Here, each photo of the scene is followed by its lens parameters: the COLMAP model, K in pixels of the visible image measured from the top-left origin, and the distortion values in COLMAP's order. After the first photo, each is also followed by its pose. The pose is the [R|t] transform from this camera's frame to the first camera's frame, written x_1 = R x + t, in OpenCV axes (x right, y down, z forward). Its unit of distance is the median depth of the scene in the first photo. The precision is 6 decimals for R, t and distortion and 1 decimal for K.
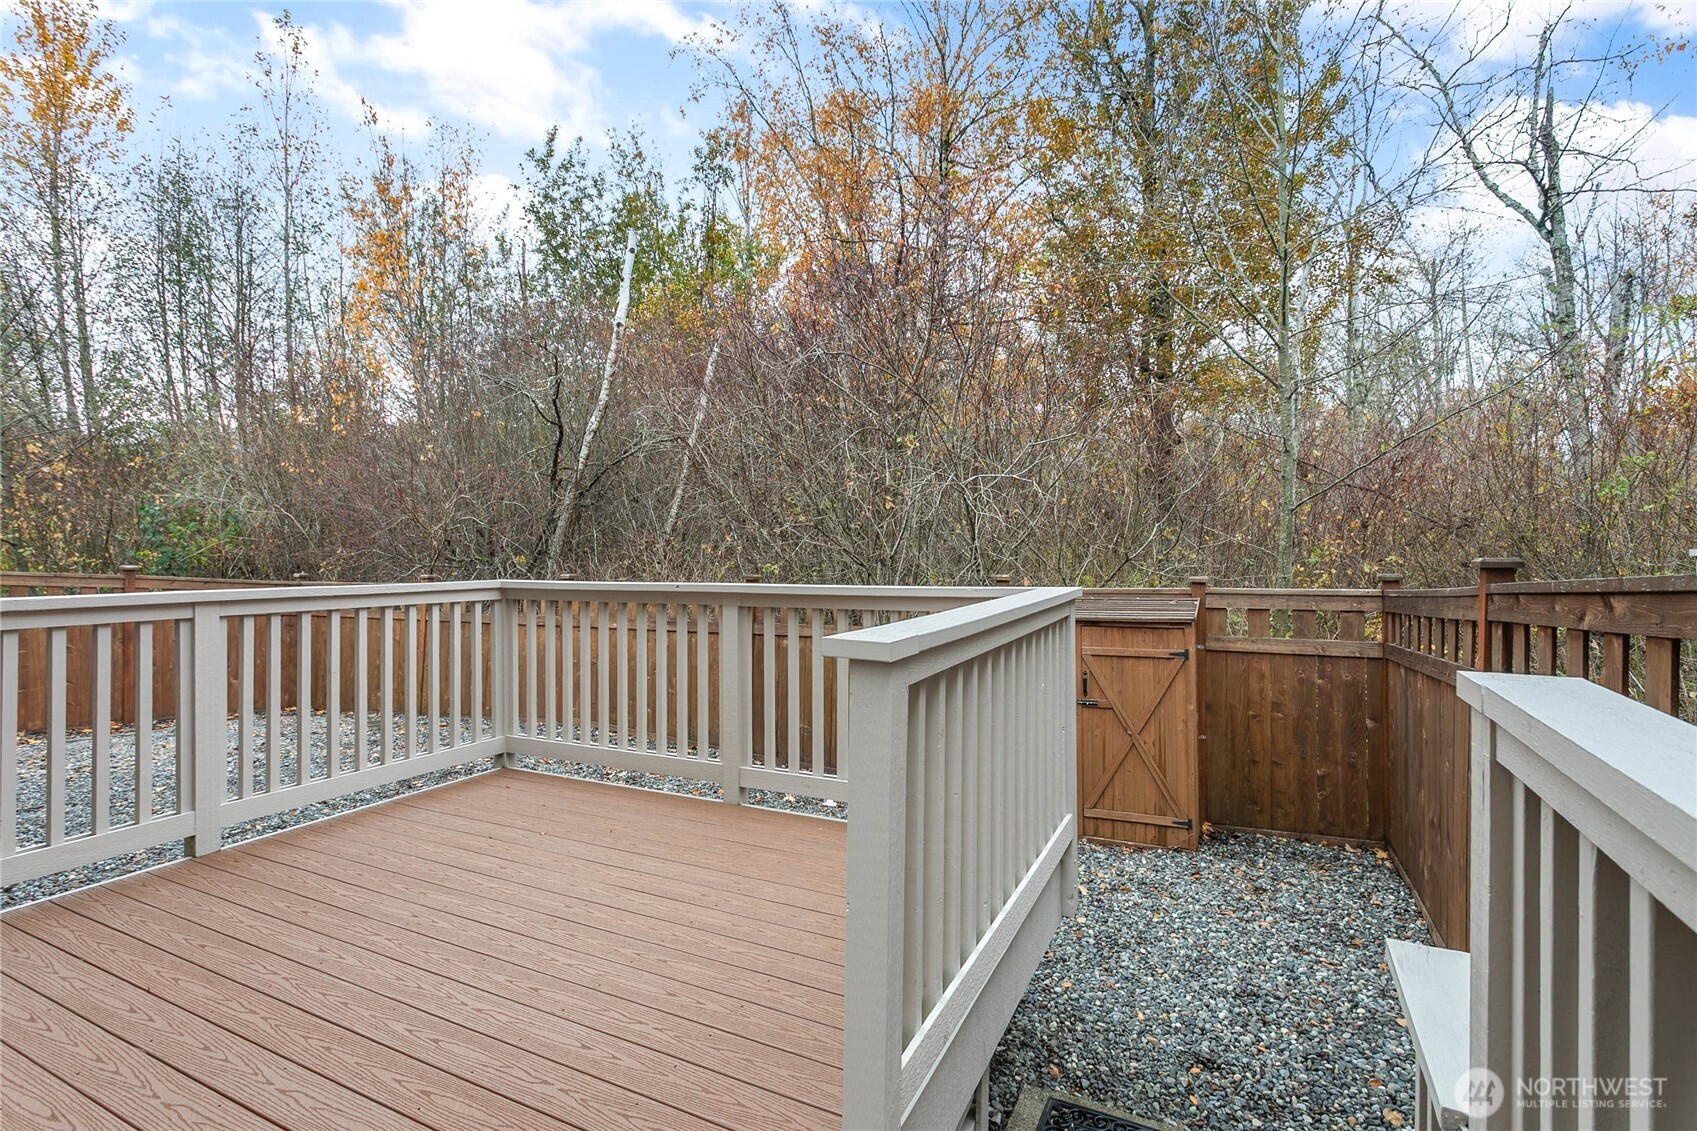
lens RADIAL K [[803.3, 0, 839.8], [0, 803.3, 548.1], [0, 0, 1]] dist [0.000110, 0.002079]
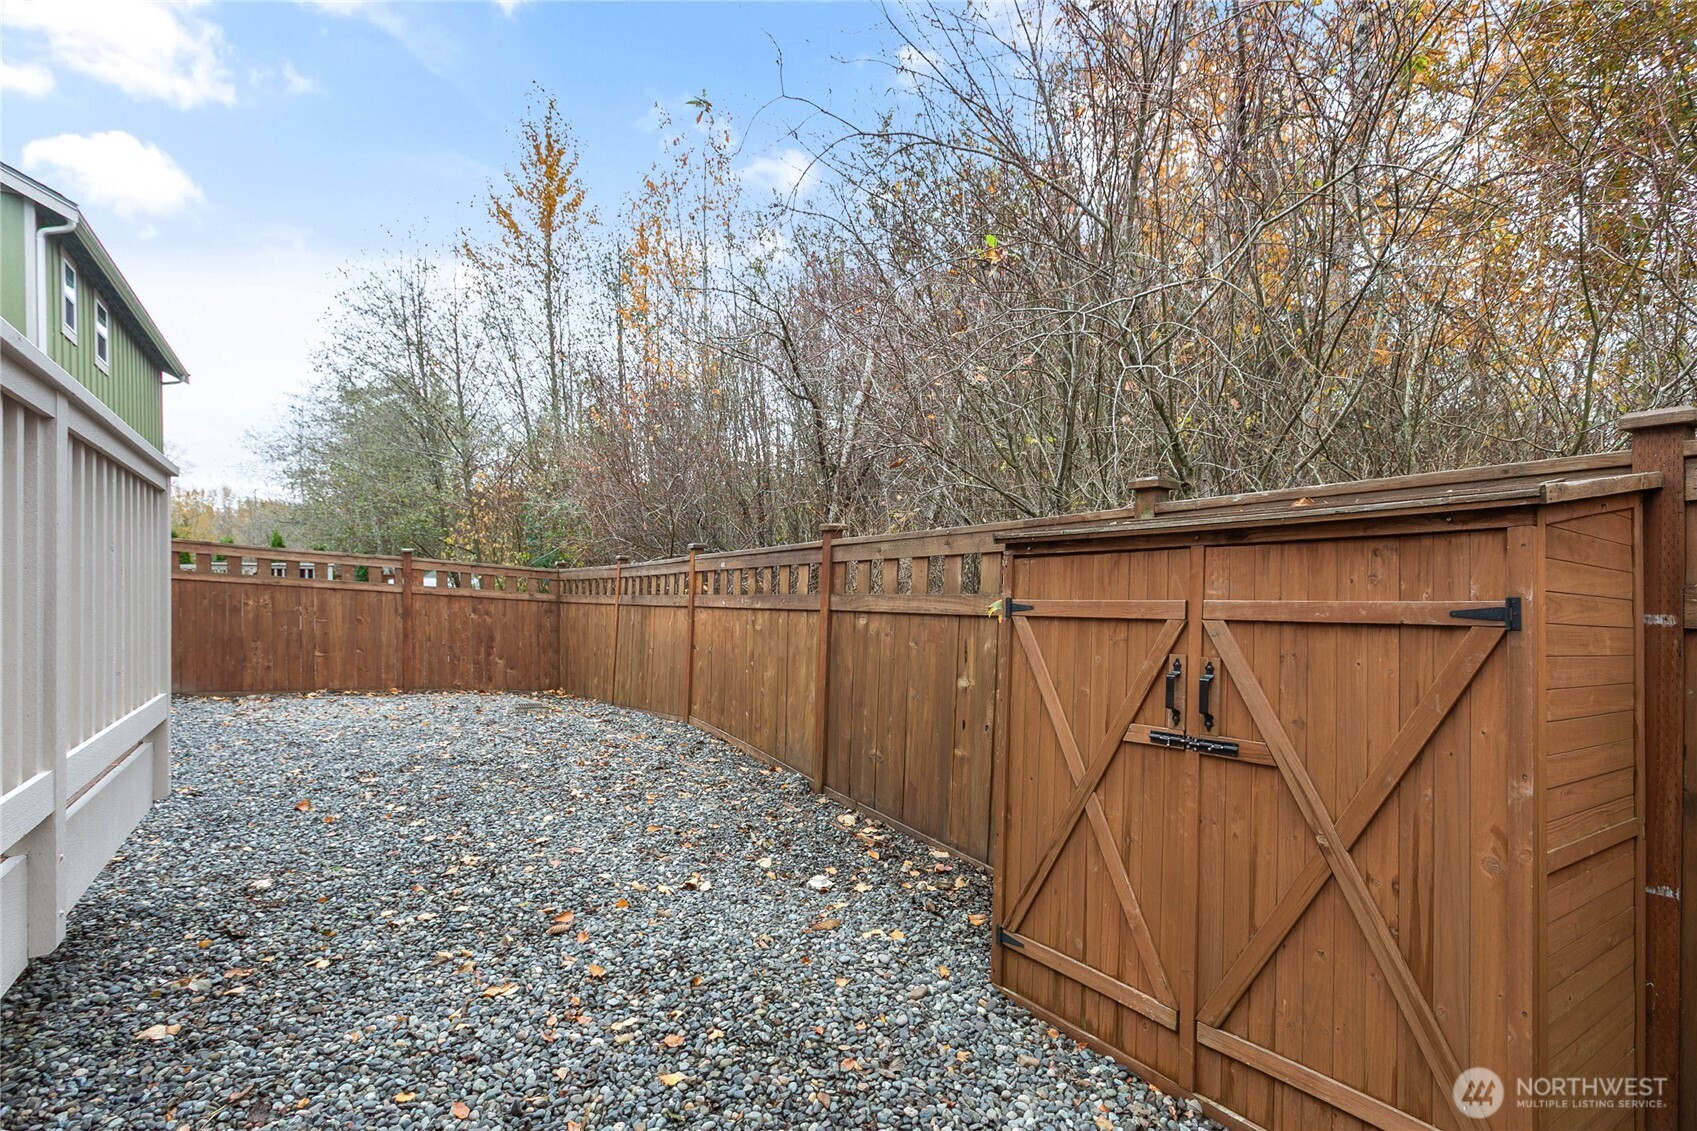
lens RADIAL K [[803.3, 0, 867.5], [0, 803.3, 585.7], [0, 0, 1]] dist [0.000110, 0.002079]
pose [[0.881003, 0.002579, -0.473104, 0.125988], [0.003364, 0.999926, 0.011715, 0.040993], [0.473099, -0.011913, 0.880929, 0.216159]]
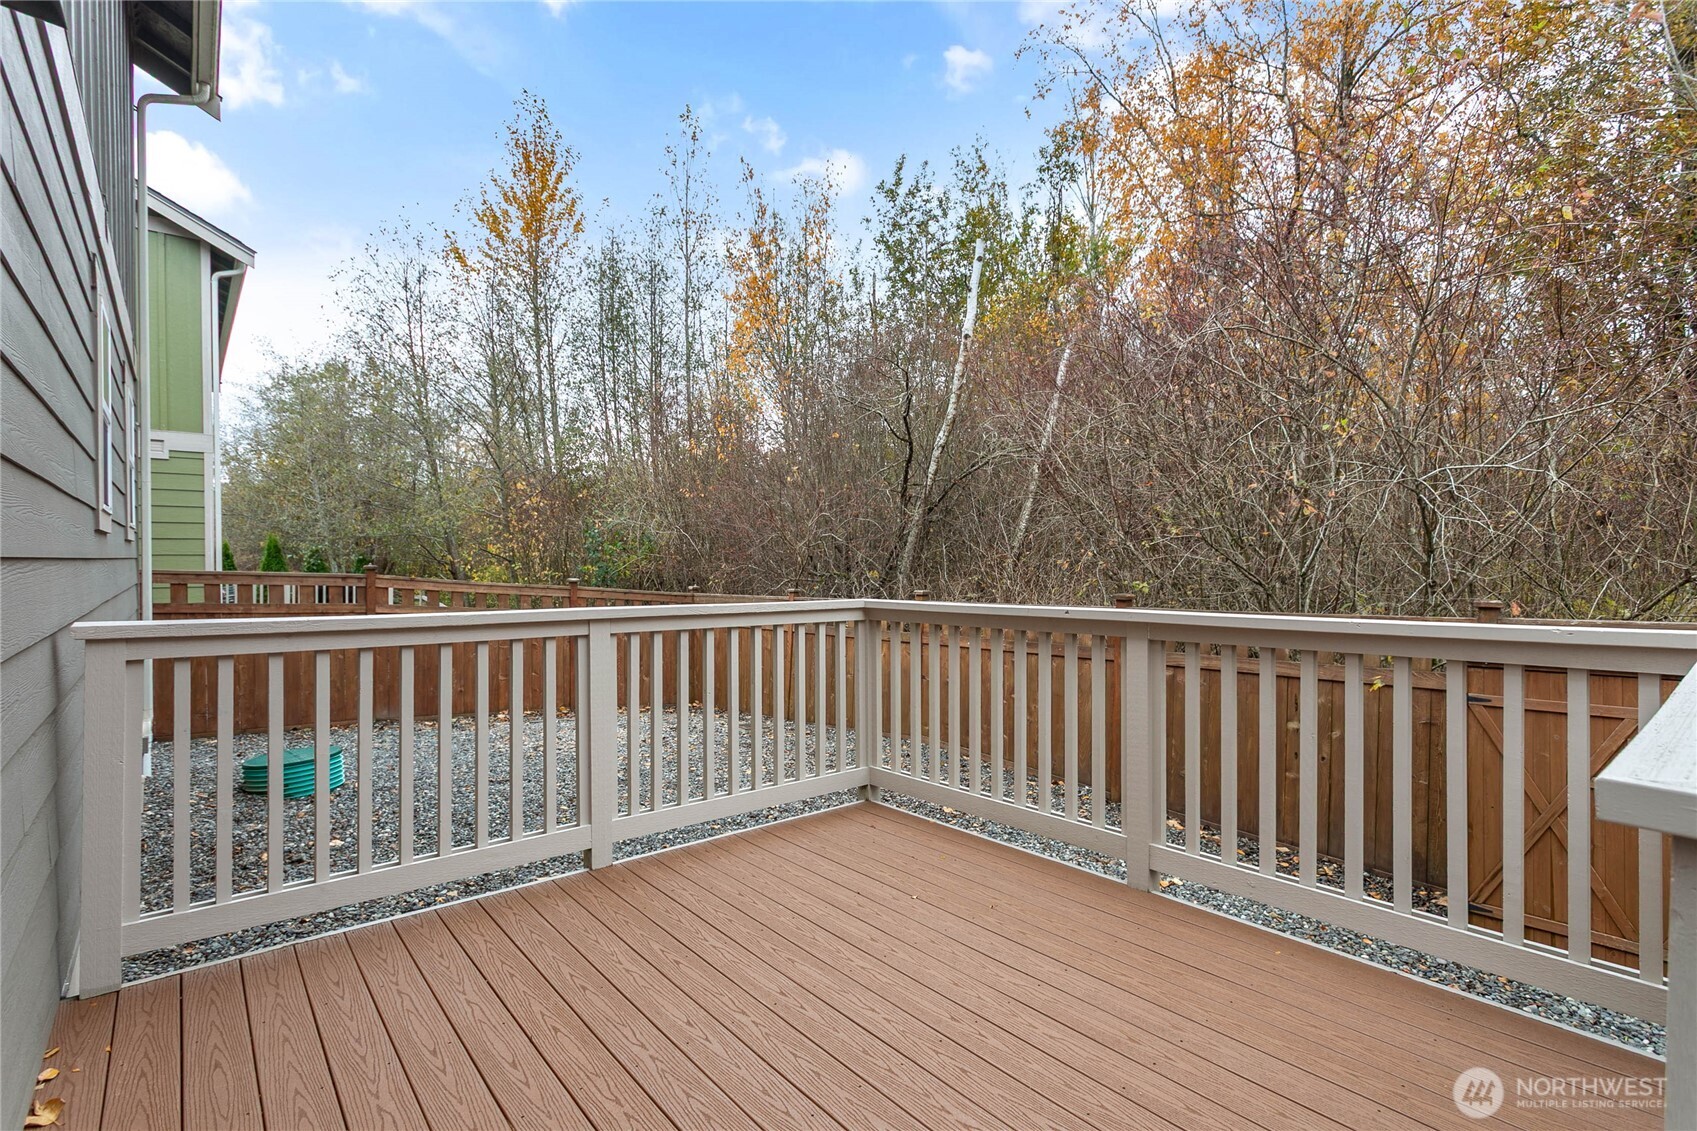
lens RADIAL K [[803.3, 0, 841.2], [0, 803.3, 563.7], [0, 0, 1]] dist [0.000110, 0.002079]
pose [[0.915354, -0.000690, -0.402651, -0.019502], [0.001036, 0.999999, 0.000641, -0.000466], [0.402650, -0.001004, 0.915354, 0.037307]]
